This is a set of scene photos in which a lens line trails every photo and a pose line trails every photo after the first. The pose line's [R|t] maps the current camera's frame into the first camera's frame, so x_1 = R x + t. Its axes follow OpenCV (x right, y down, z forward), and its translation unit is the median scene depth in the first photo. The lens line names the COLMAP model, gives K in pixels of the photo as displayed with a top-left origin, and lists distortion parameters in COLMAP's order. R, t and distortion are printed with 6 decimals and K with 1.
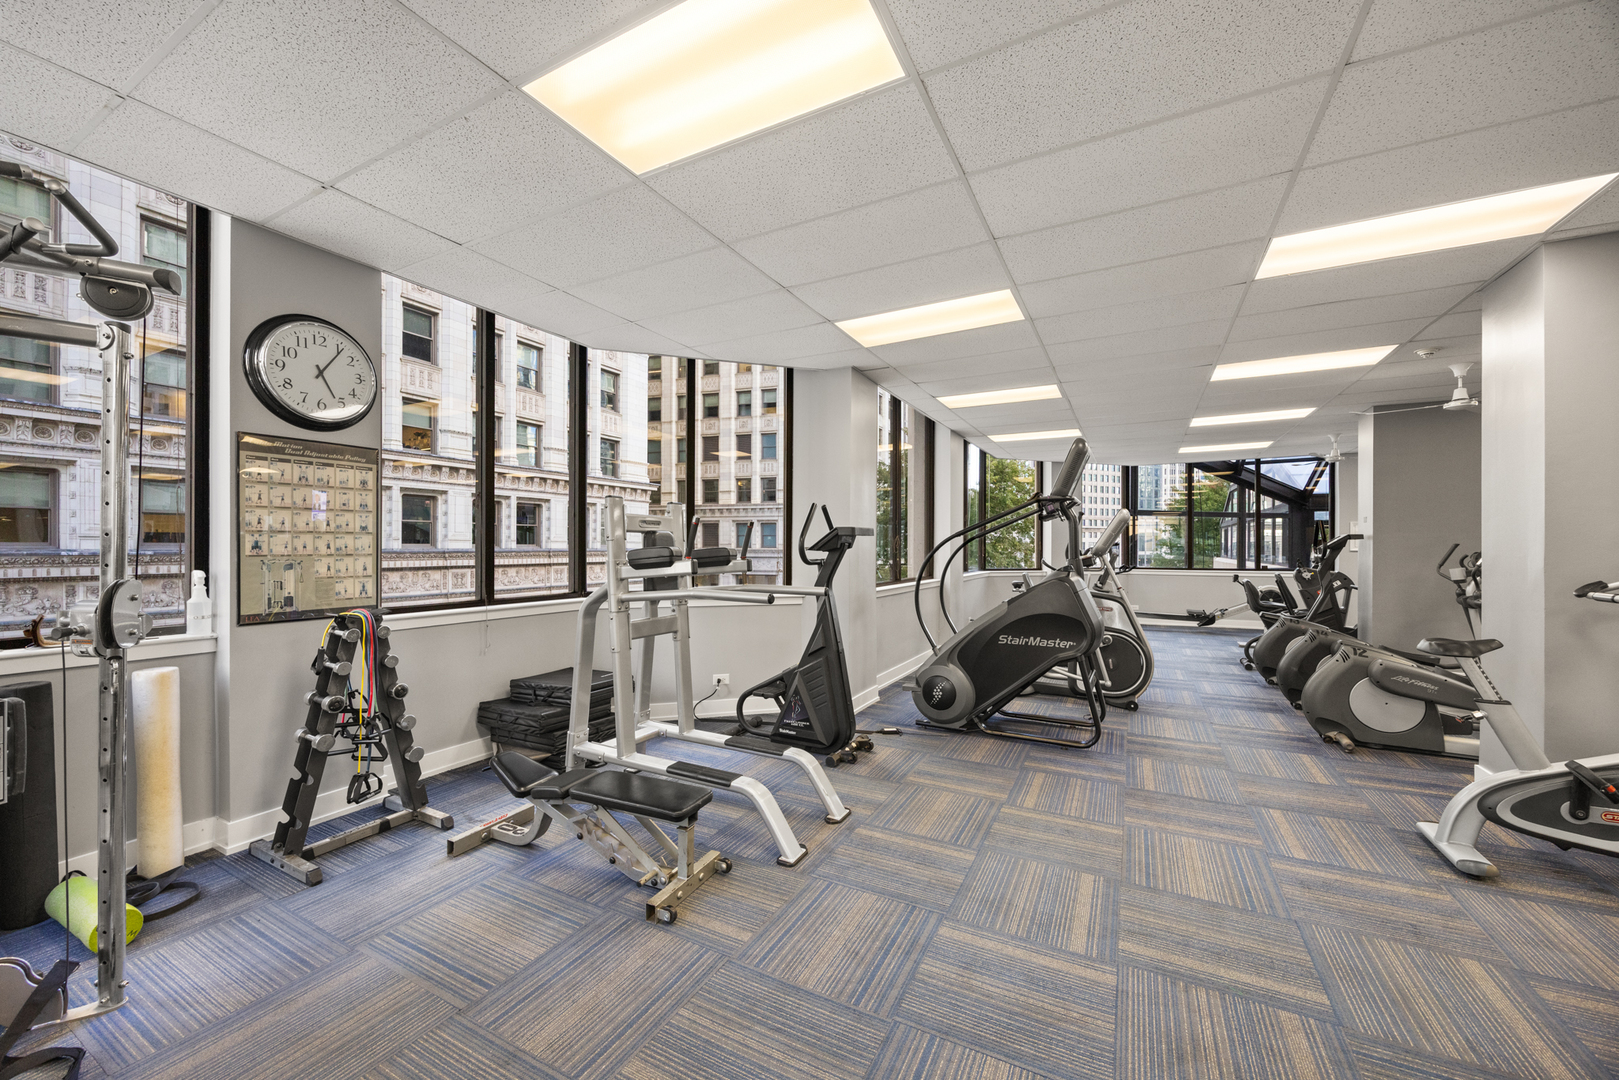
lens RADIAL K [[612.5, 0, 808.0], [0, 612.5, 545.1], [0, 0, 1]] dist [0.000693, -0.000669]
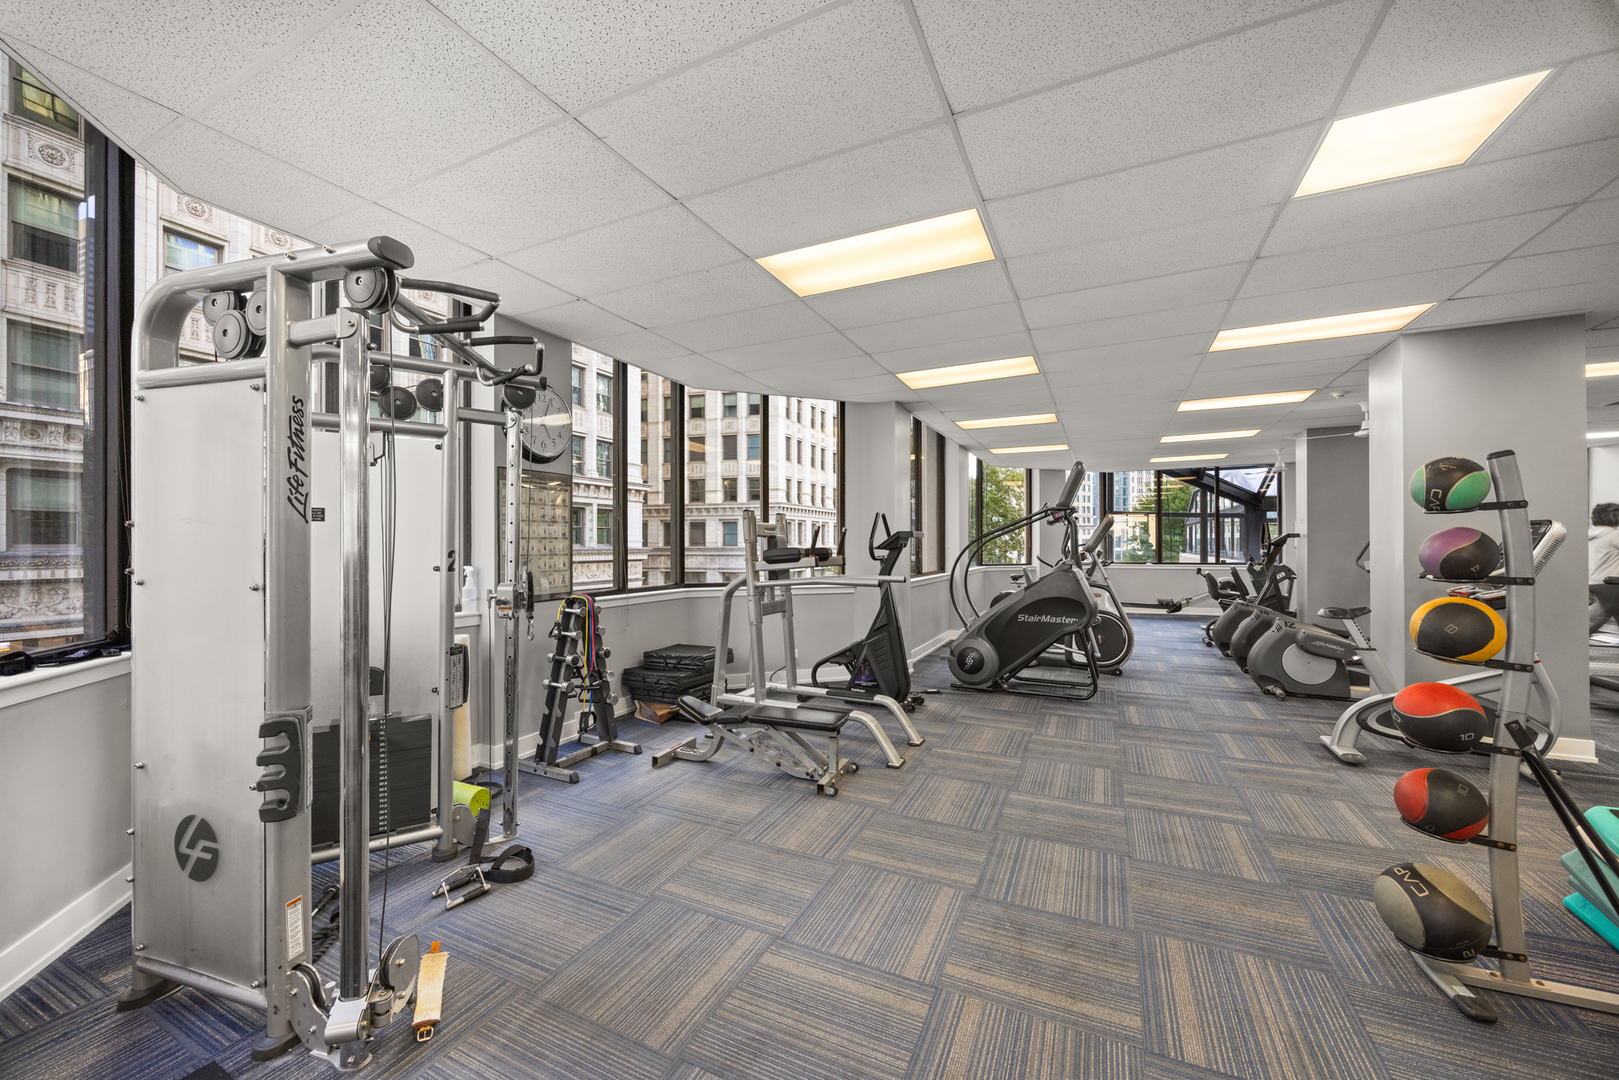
lens RADIAL K [[612.5, 0, 807.9], [0, 612.5, 540.7], [0, 0, 1]] dist [0.000693, -0.000669]
pose [[0.999186, -0.004387, 0.040106, -0.204914], [0.004540, 0.999983, -0.003709, -0.005714], [-0.040089, 0.003888, 0.999189, -0.304260]]
